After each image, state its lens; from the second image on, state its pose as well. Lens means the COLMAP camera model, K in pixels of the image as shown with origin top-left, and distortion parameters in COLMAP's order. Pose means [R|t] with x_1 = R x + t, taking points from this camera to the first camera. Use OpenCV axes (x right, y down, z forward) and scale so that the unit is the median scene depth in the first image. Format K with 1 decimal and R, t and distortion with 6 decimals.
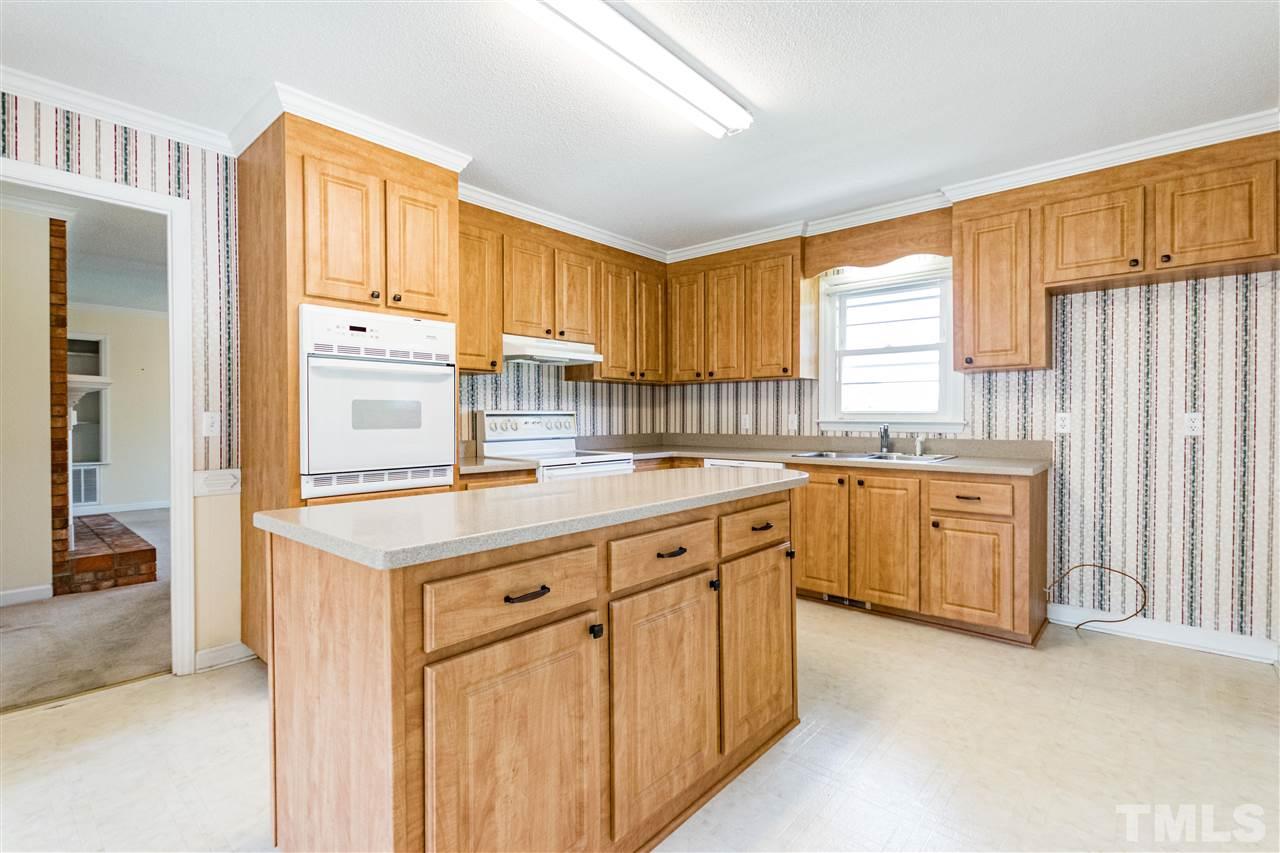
lens RADIAL K [[593.0, 0, 642.6], [0, 593.0, 425.1], [0, 0, 1]] dist [0.014741, -0.004380]
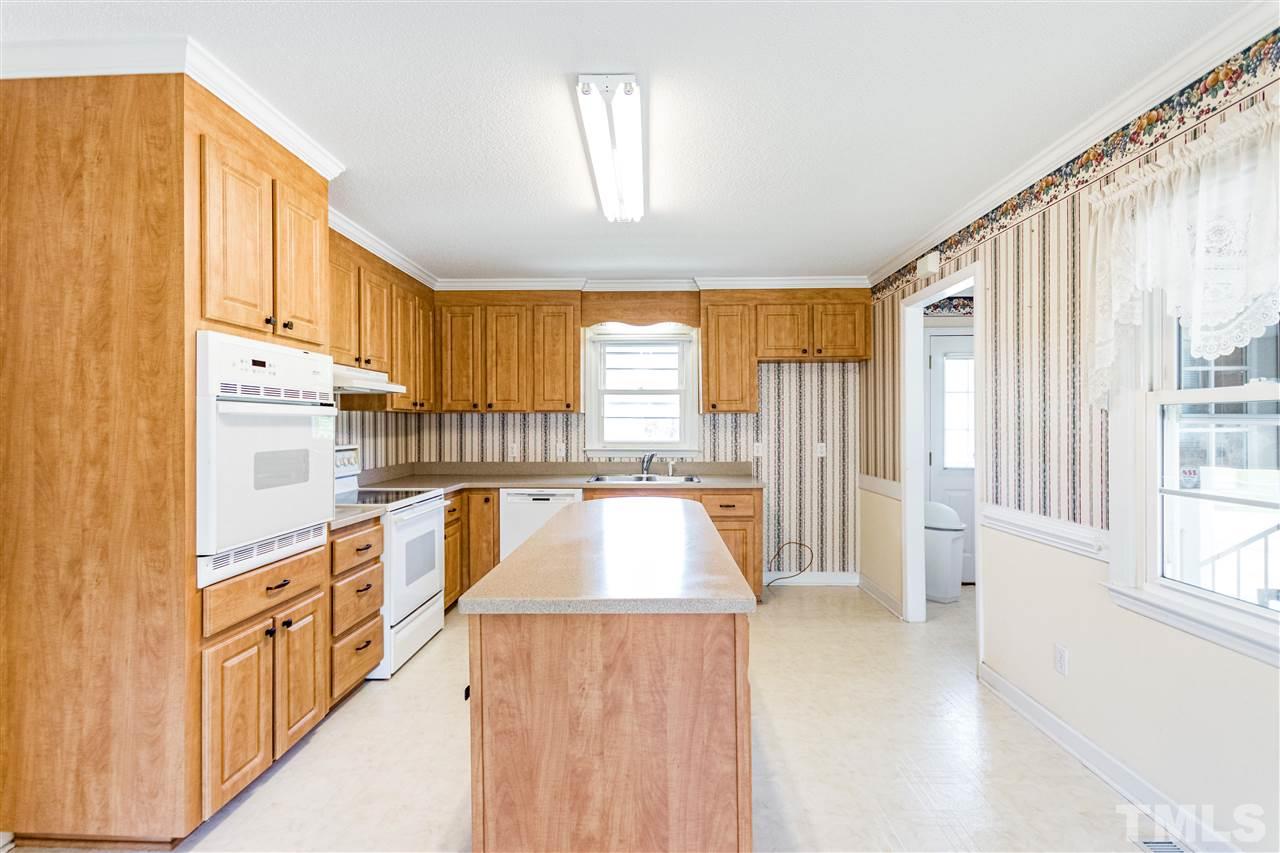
lens RADIAL K [[593.0, 0, 644.7], [0, 593.0, 429.2], [0, 0, 1]] dist [0.014741, -0.004380]
pose [[0.767798, -0.004827, 0.640674, -0.482618], [0.010375, 0.999934, -0.004900, -0.052557], [-0.640608, 0.010409, 0.767797, 0.046093]]
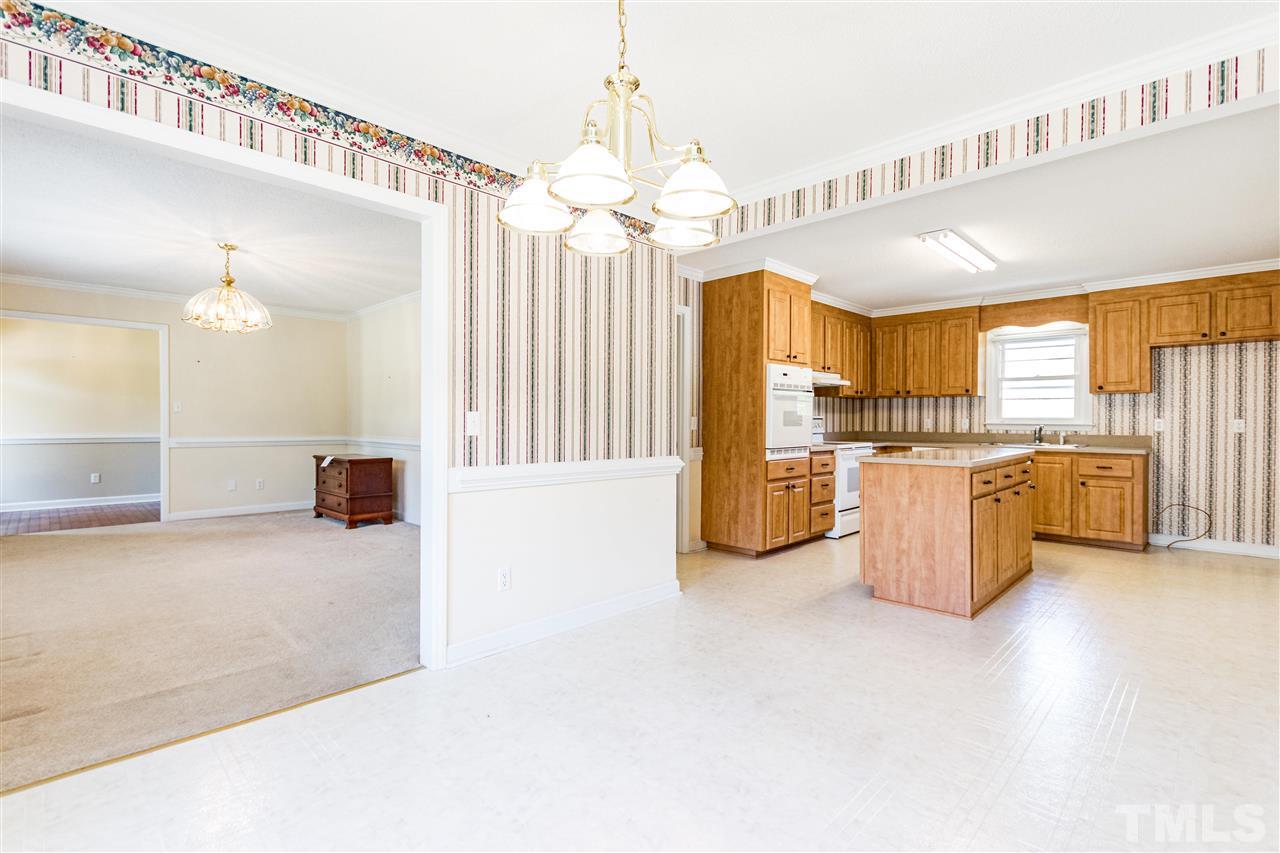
lens RADIAL K [[593.0, 0, 644.9], [0, 593.0, 424.5], [0, 0, 1]] dist [0.014741, -0.004380]
pose [[0.998773, 0.004477, -0.049321, -0.682536], [-0.004758, 0.999973, -0.005569, 0.011786], [0.049294, 0.005797, 0.998767, -0.780636]]
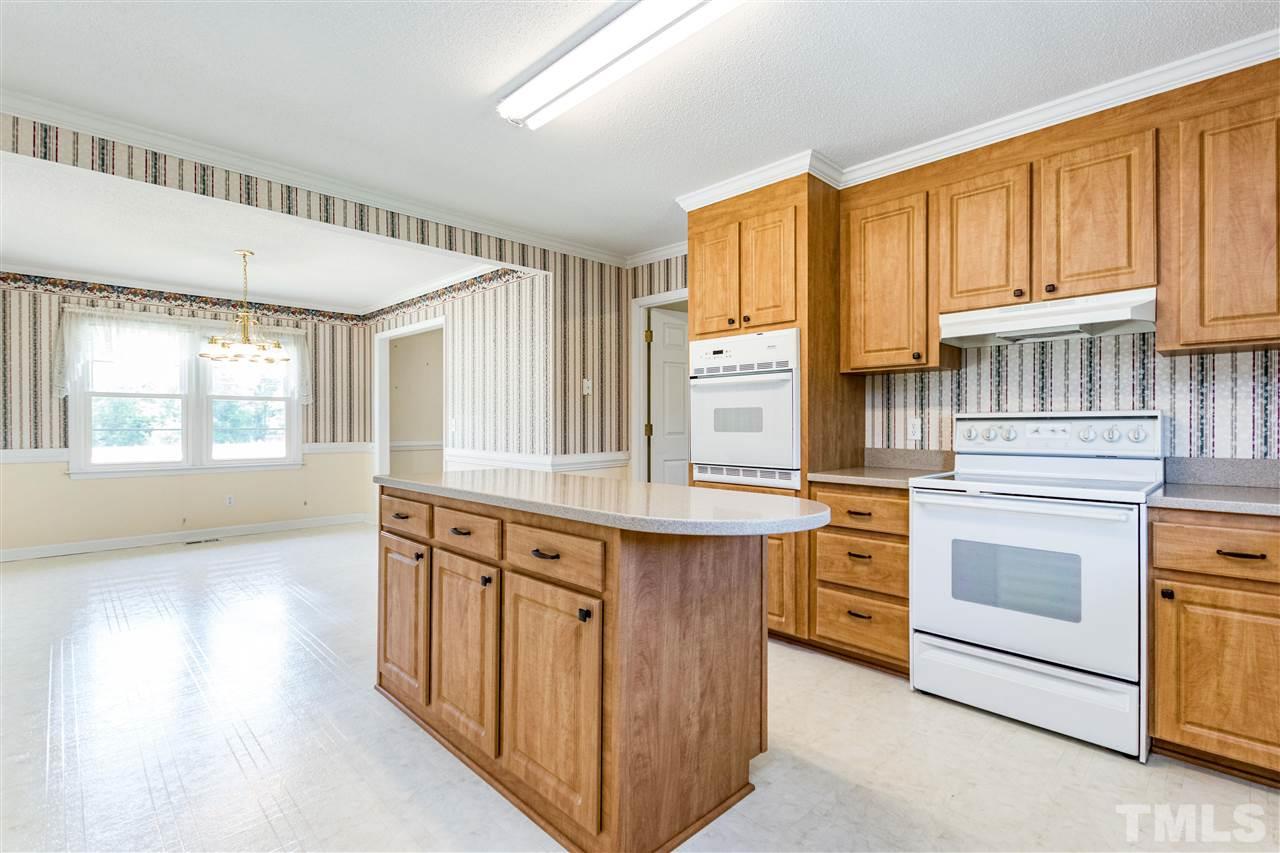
lens RADIAL K [[593.0, 0, 642.7], [0, 593.0, 424.9], [0, 0, 1]] dist [0.014741, -0.004380]
pose [[-0.067749, 0.001159, -0.997702, 0.644025], [-0.012851, 0.999915, 0.002034, -0.006682], [0.997620, 0.012959, -0.067729, 0.753960]]
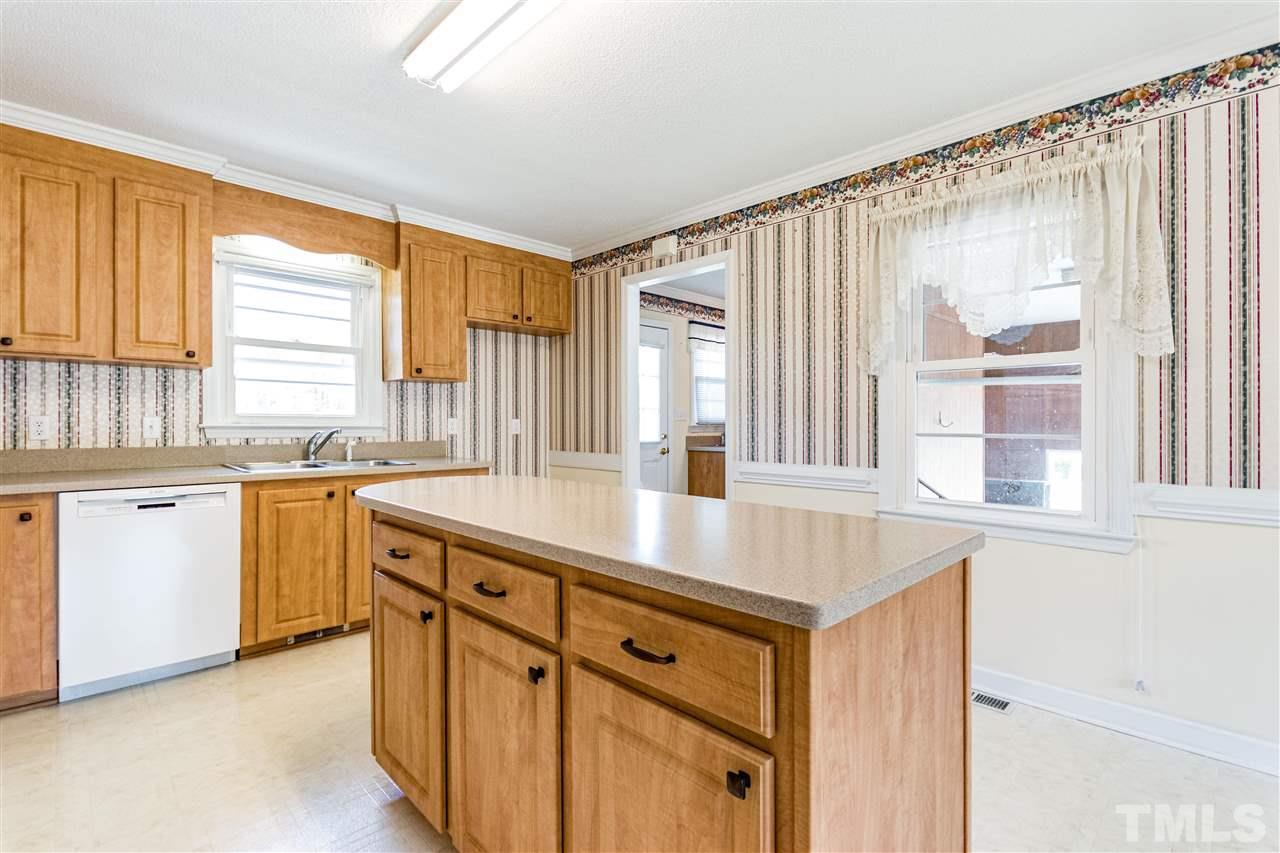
lens RADIAL K [[593.0, 0, 639.7], [0, 593.0, 423.8], [0, 0, 1]] dist [0.014741, -0.004380]
pose [[0.077677, -0.000426, 0.996978, -0.553696], [0.011763, 0.999931, -0.000490, -0.003585], [-0.996909, 0.011766, 0.077677, 0.528940]]
